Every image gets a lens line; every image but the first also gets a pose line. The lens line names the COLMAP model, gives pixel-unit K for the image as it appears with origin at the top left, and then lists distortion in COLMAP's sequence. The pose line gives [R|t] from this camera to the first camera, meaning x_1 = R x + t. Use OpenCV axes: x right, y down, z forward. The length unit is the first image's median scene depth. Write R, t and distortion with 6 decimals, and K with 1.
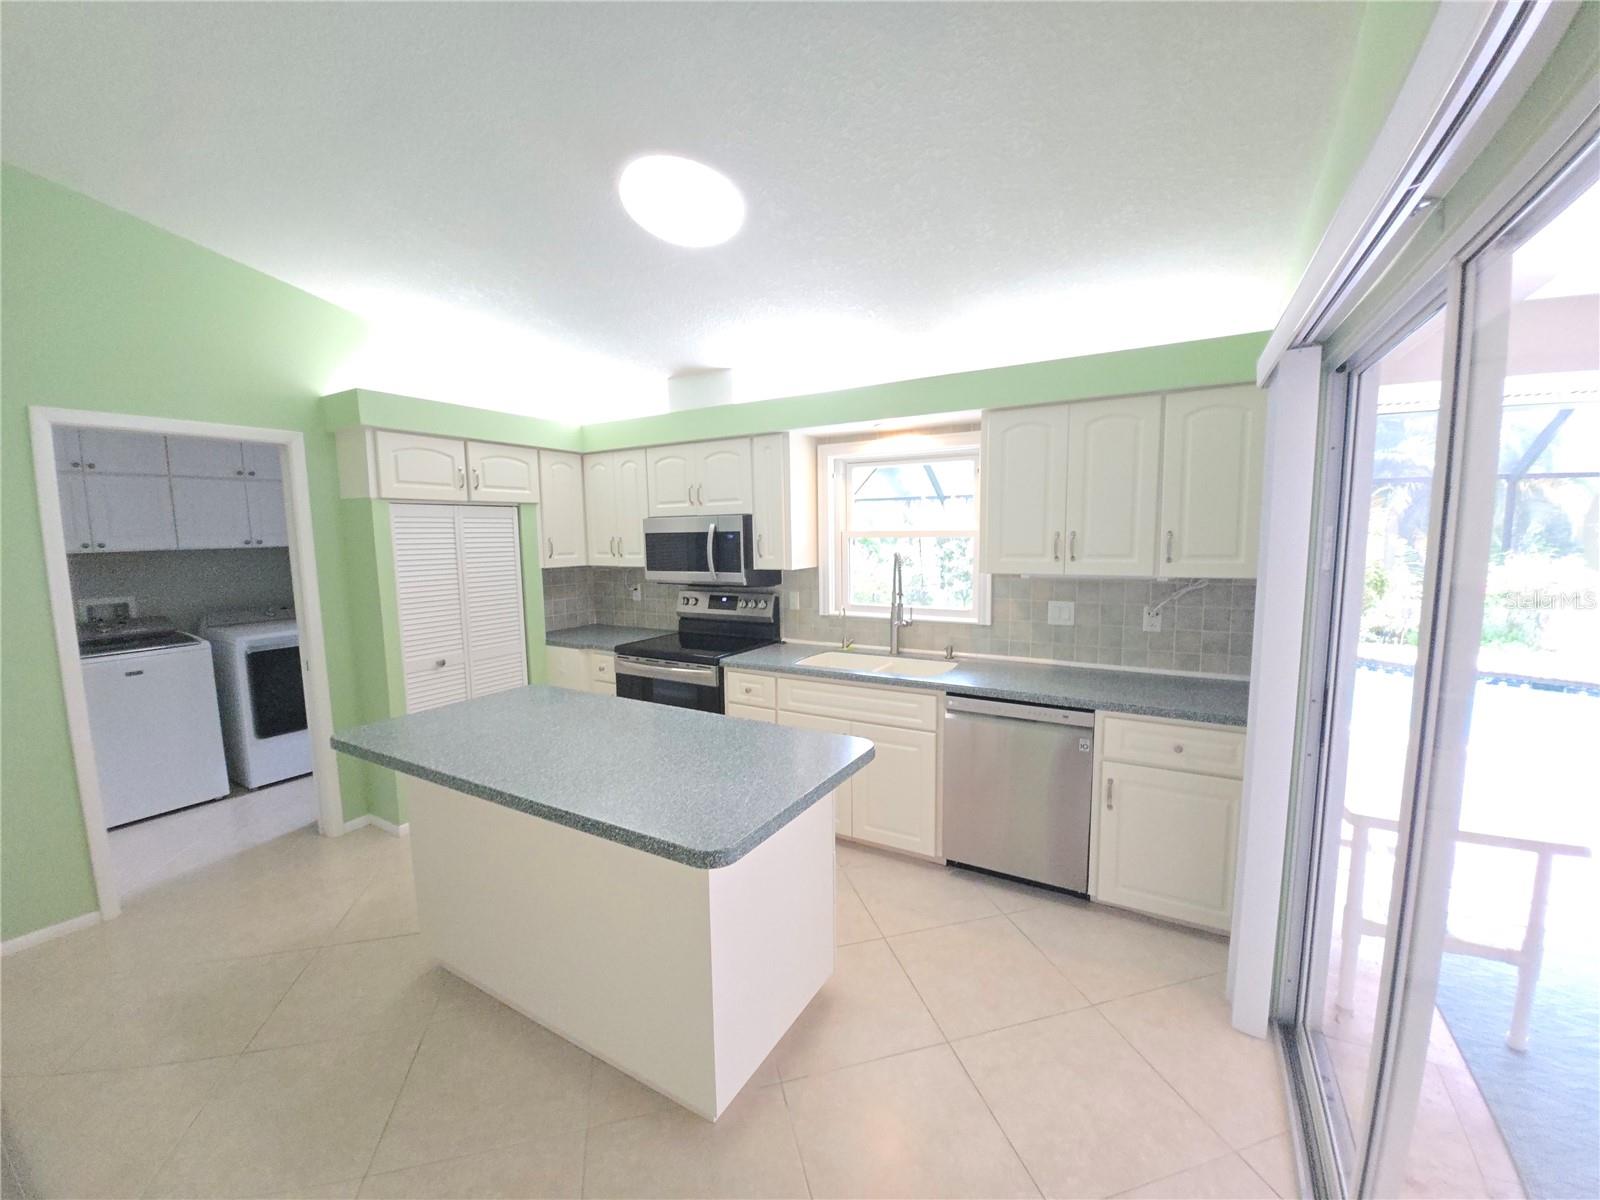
lens RADIAL K [[631.7, 0, 807.8], [0, 631.7, 604.3], [0, 0, 1]] dist [-0.003289, -0.009594]
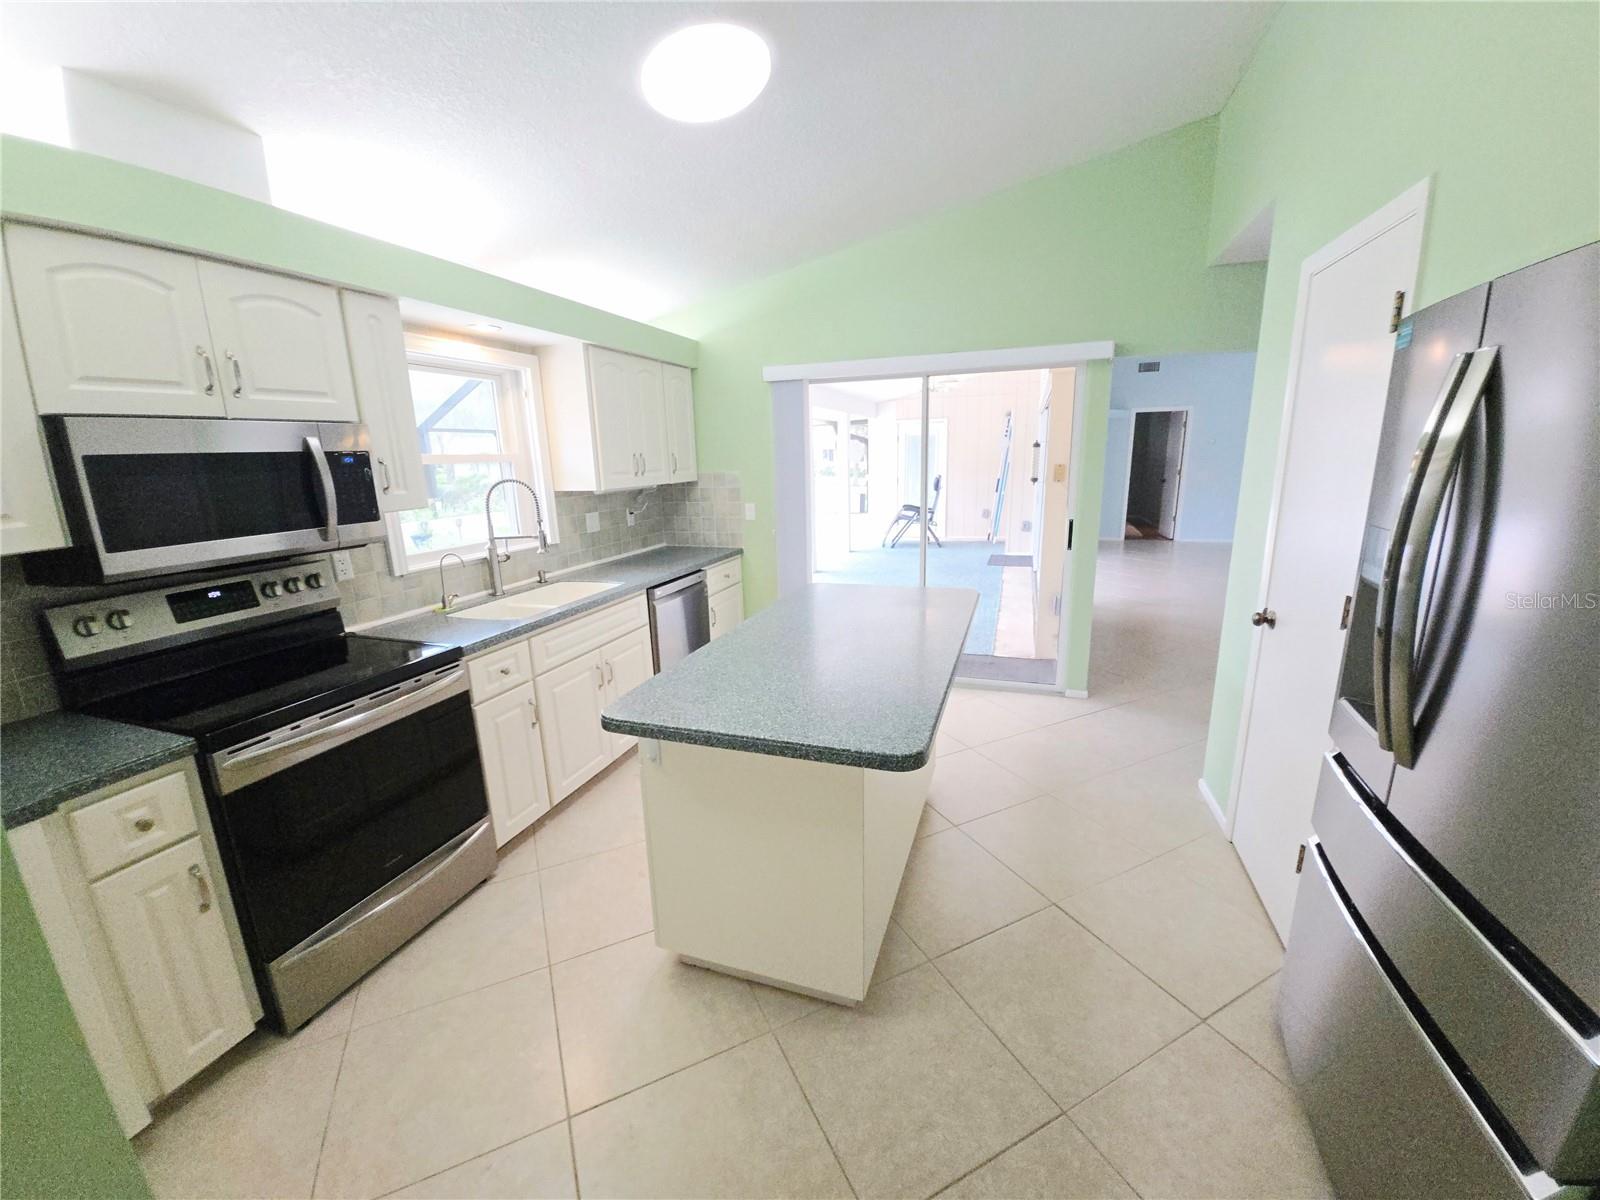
lens RADIAL K [[631.7, 0, 807.8], [0, 631.7, 604.3], [0, 0, 1]] dist [-0.003289, -0.009594]
pose [[-0.199480, -0.208220, 0.957524, -0.806158], [0.138259, 0.961407, 0.237868, -0.060655], [-0.970099, 0.179836, -0.162993, 0.729407]]
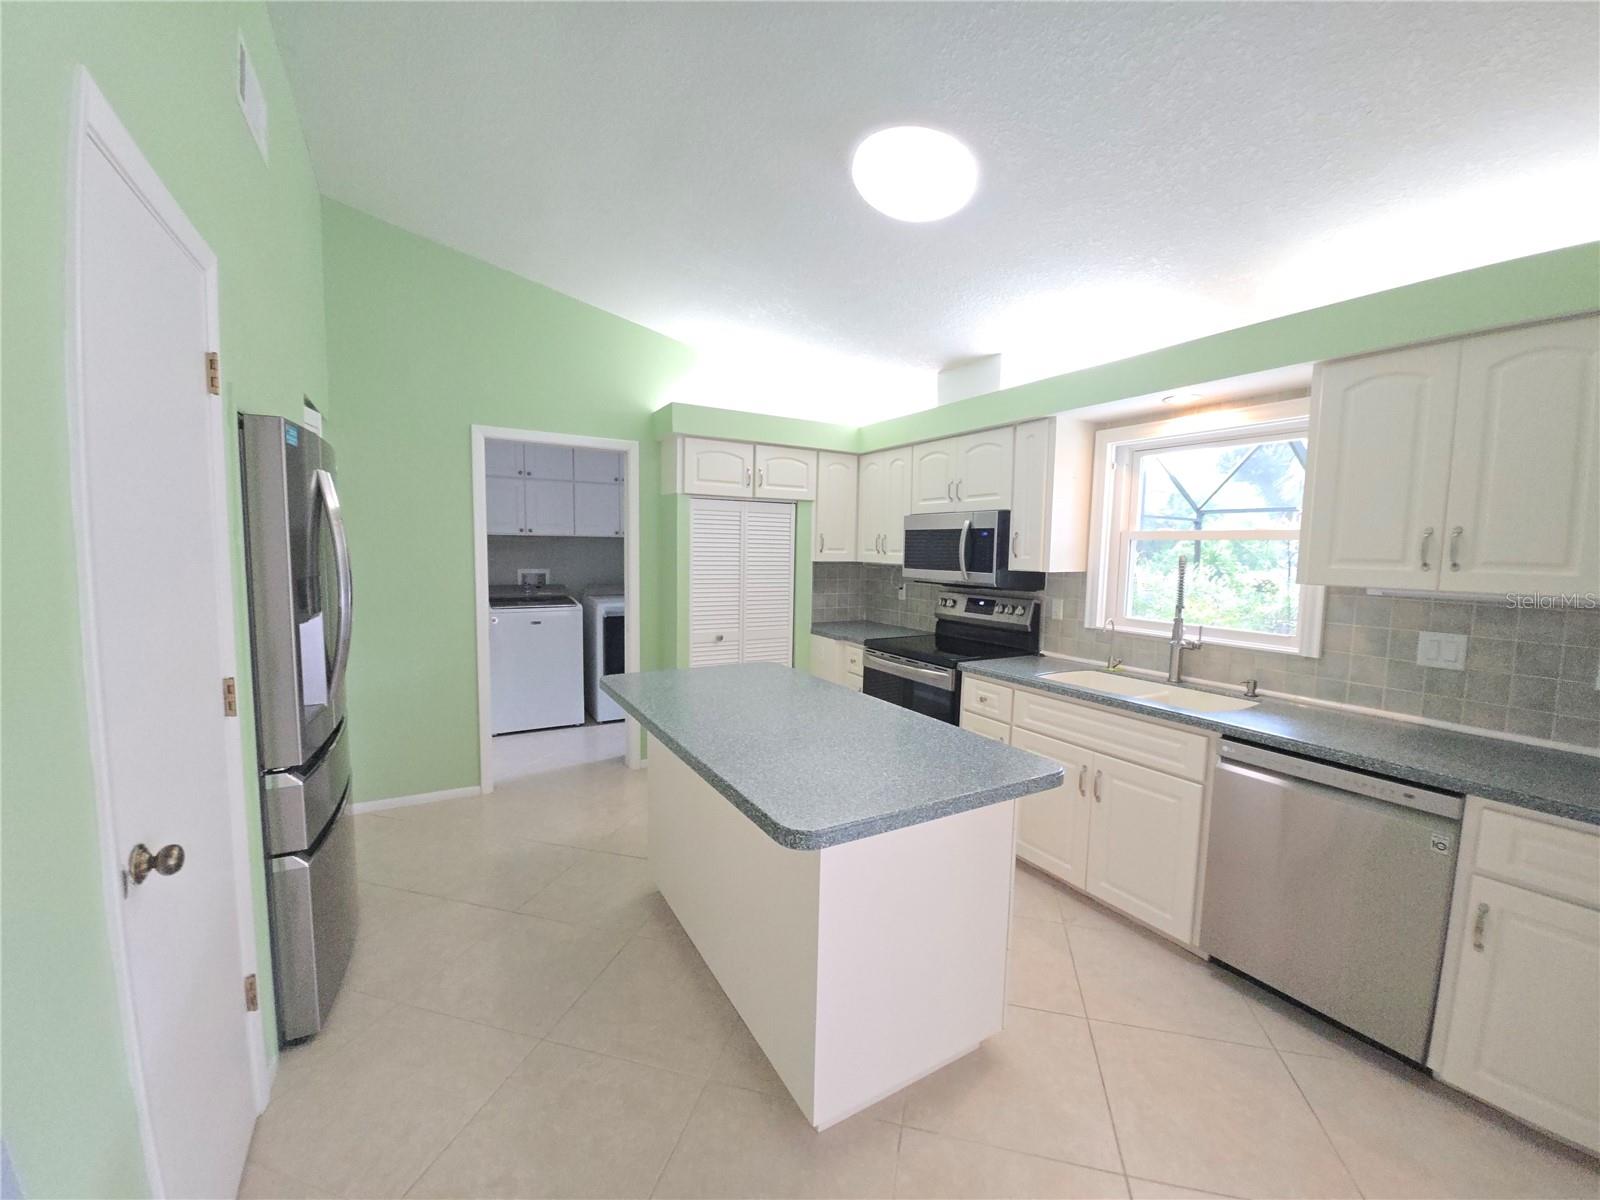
lens RADIAL K [[631.7, 0, 807.8], [0, 631.7, 604.3], [0, 0, 1]] dist [-0.003289, -0.009594]
pose [[0.870995, 0.073951, -0.485694, 0.113252], [-0.086578, 0.996239, -0.003573, 0.022947], [0.483603, 0.045163, 0.874121, 0.068166]]
